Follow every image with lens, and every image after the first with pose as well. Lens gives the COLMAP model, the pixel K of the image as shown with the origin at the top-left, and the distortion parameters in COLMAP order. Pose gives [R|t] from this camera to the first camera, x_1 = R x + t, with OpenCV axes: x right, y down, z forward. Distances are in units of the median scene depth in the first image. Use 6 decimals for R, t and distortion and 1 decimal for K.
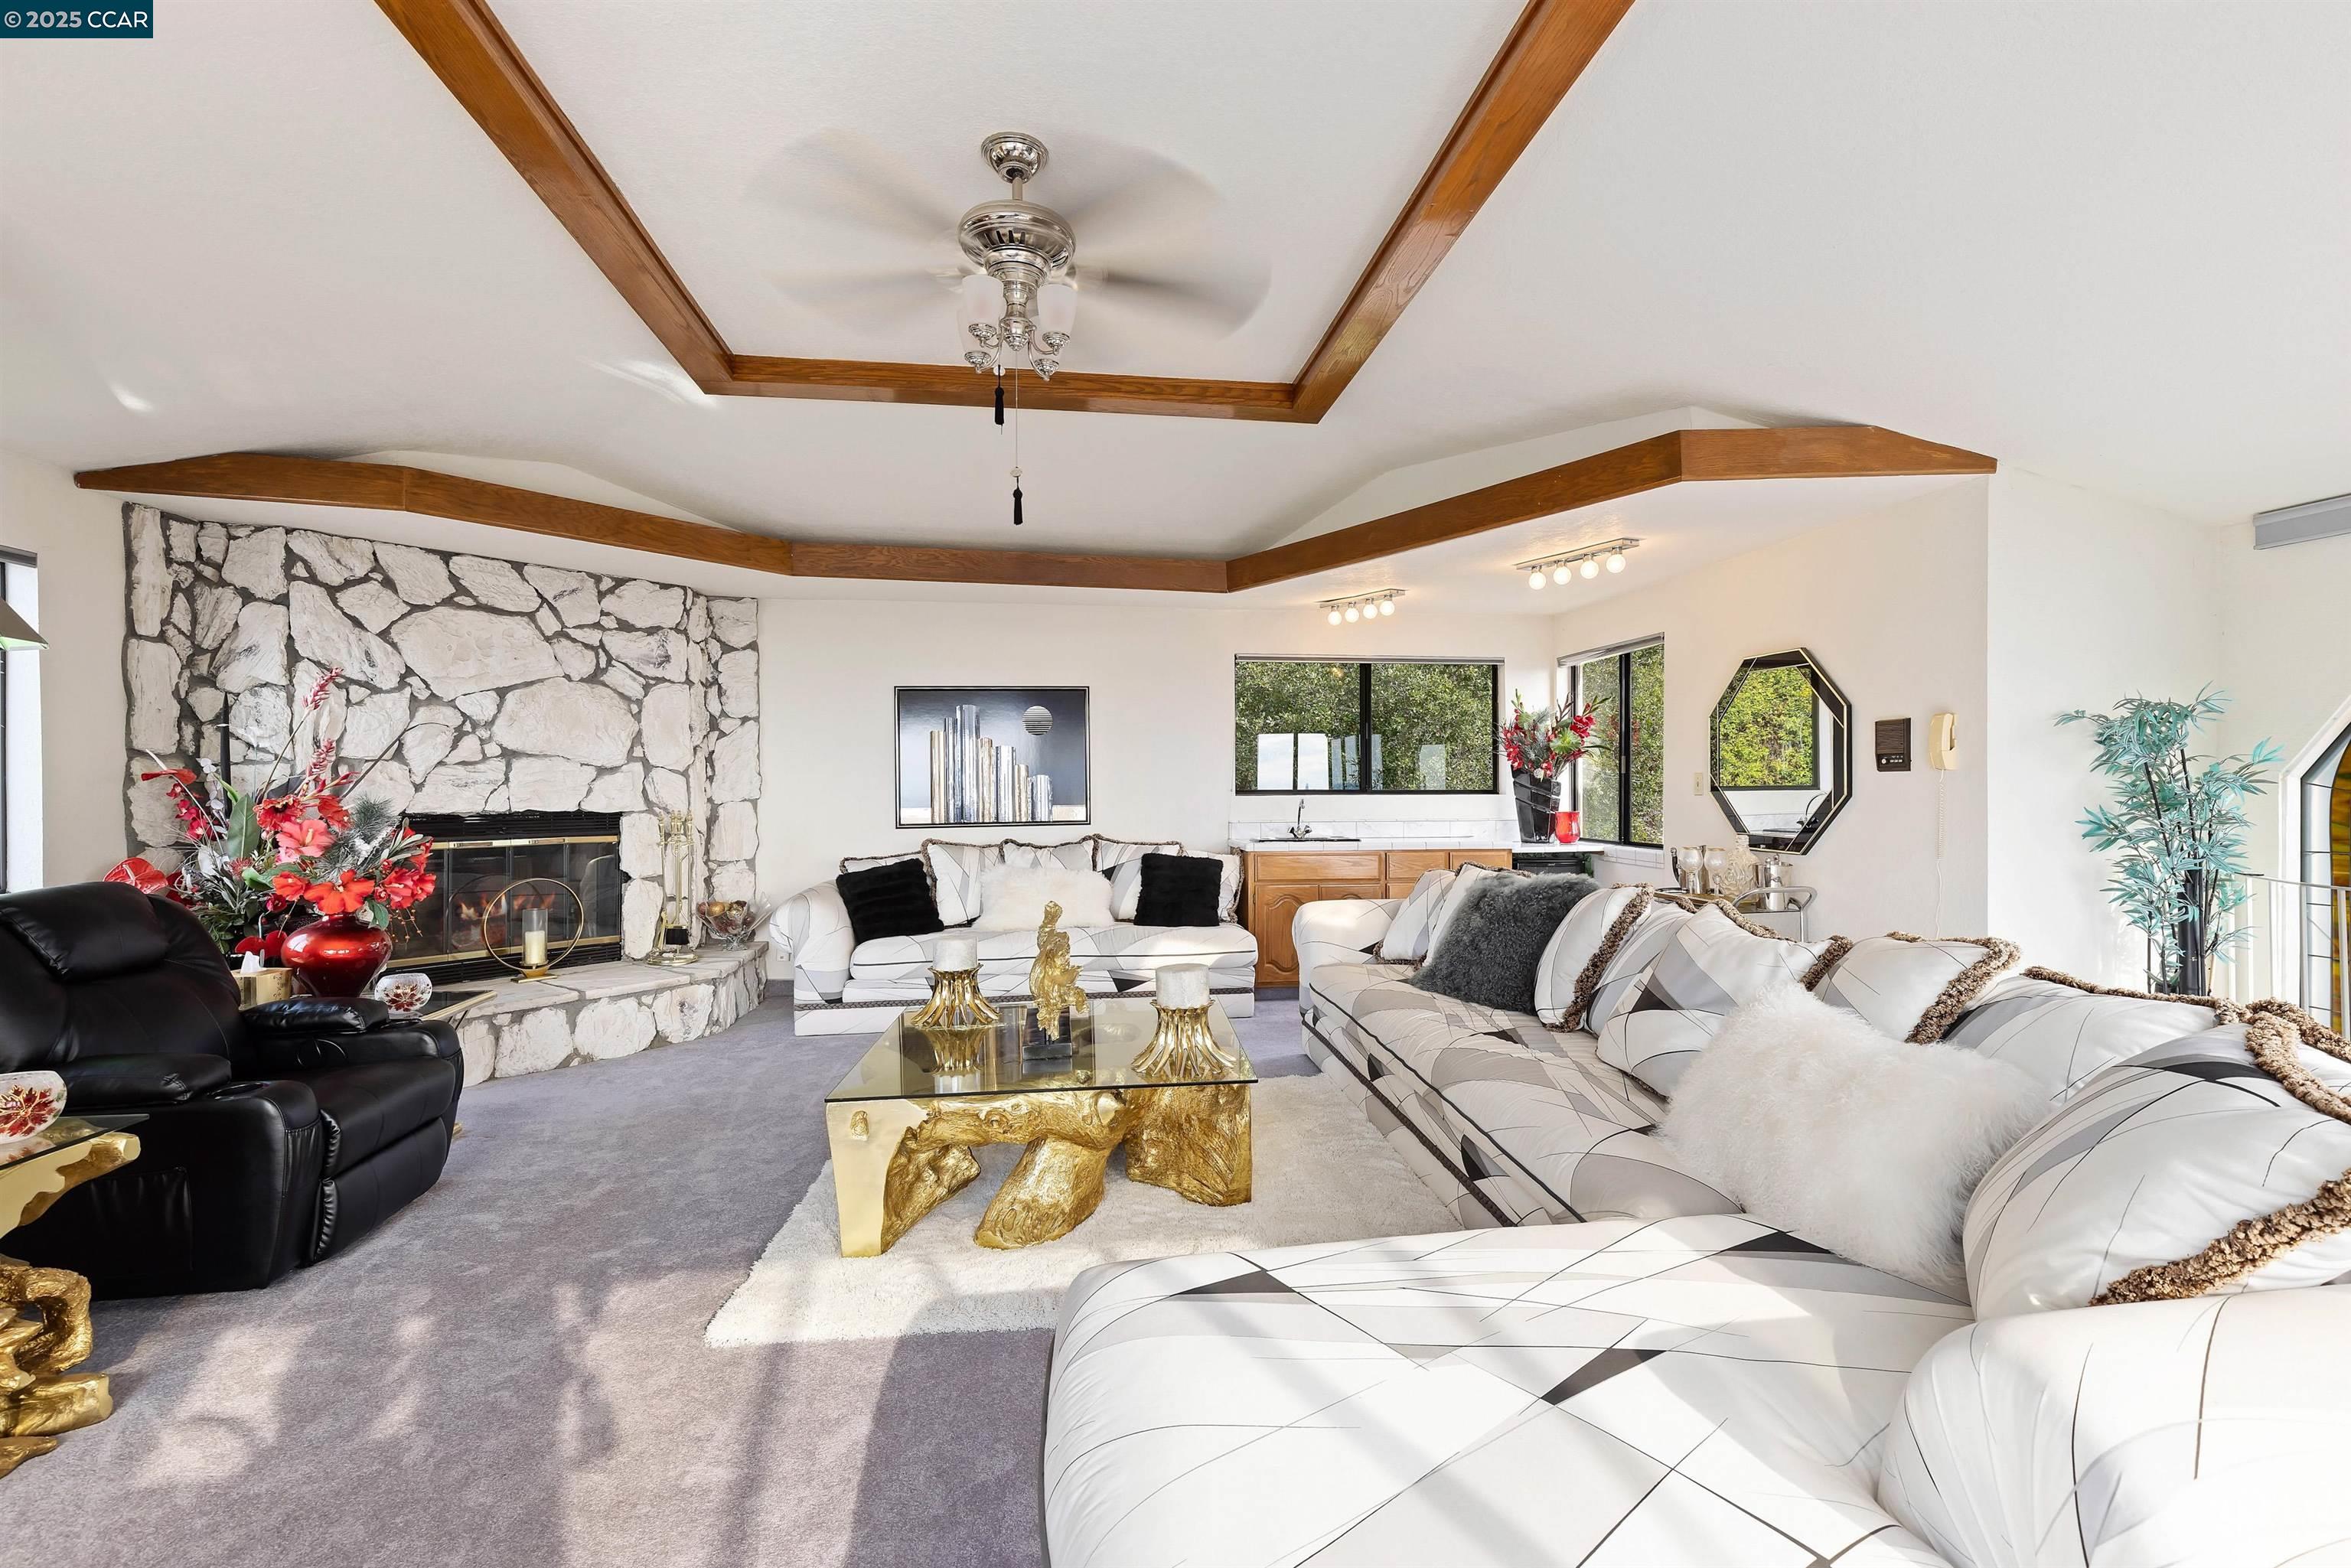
lens RADIAL K [[1076.7, 0, 1259.1], [0, 1076.7, 775.1], [0, 0, 1]] dist [0.003636, -0.001321]
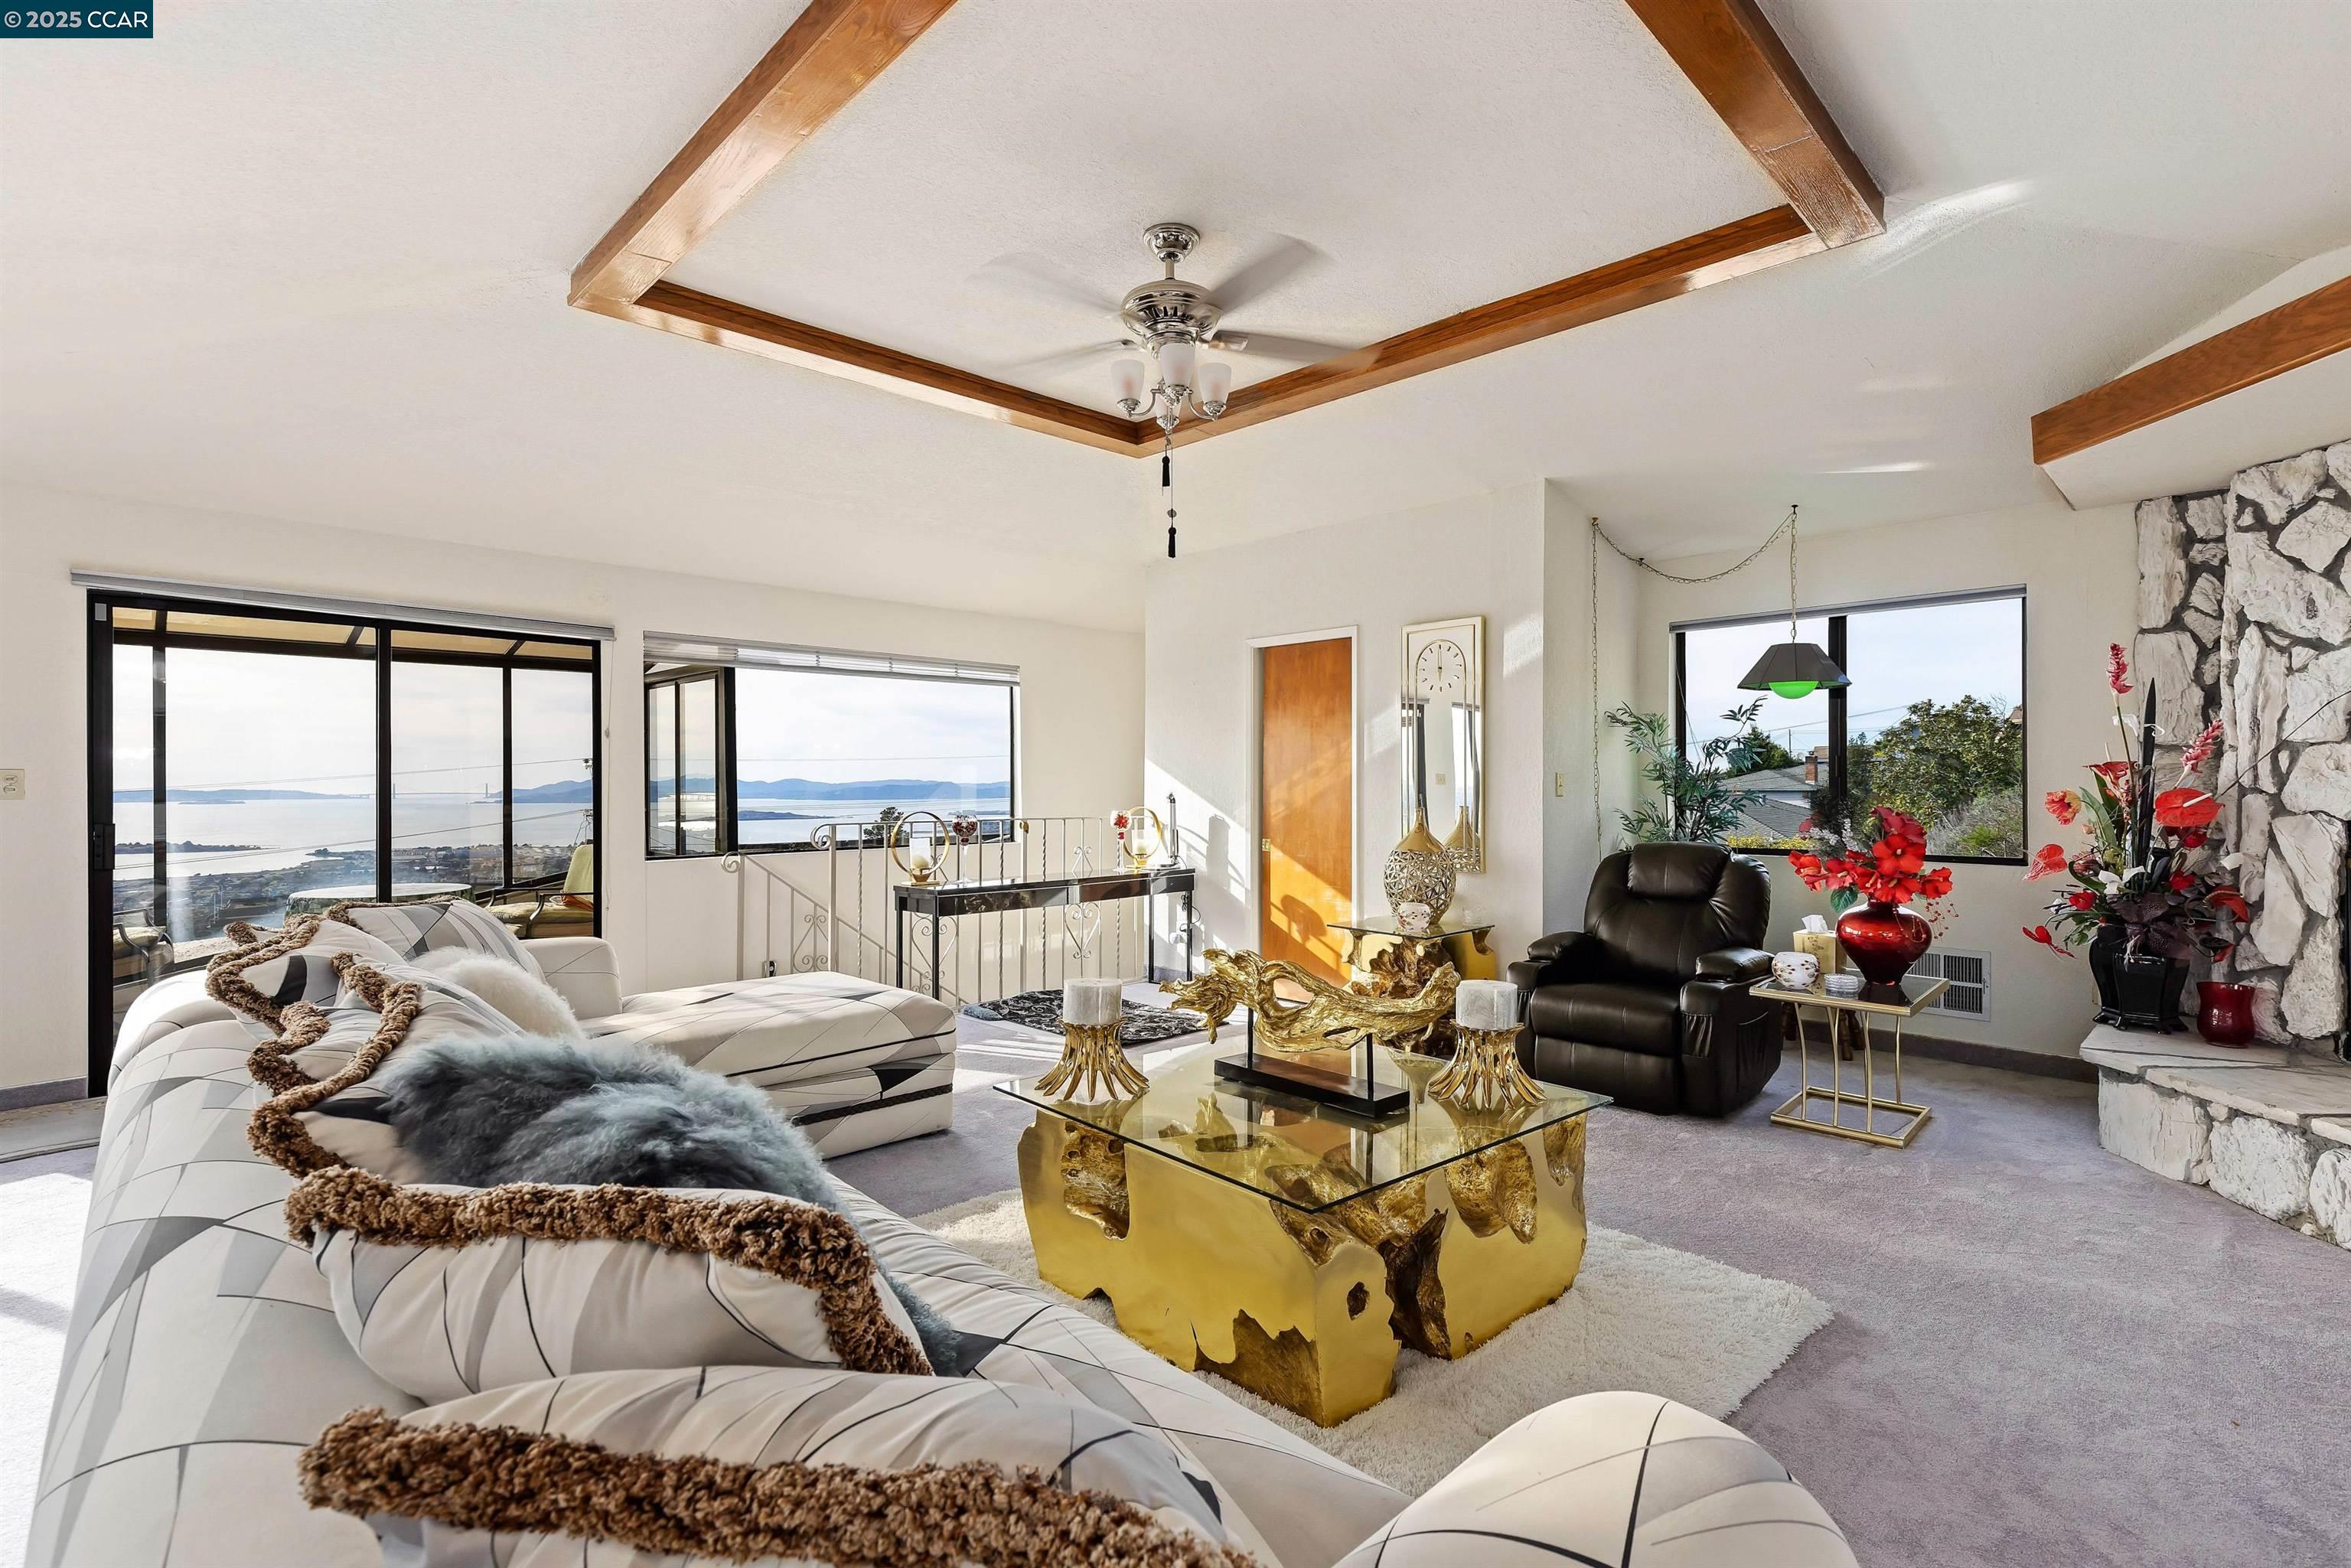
lens RADIAL K [[1076.7, 0, 1212.5], [0, 1076.7, 784.3], [0, 0, 1]] dist [0.003636, -0.001321]
pose [[-0.826938, 0.009627, -0.562211, 0.210297], [0.012953, 0.999914, -0.001930, 0.005648], [0.562145, -0.008879, -0.826991, 1.084317]]
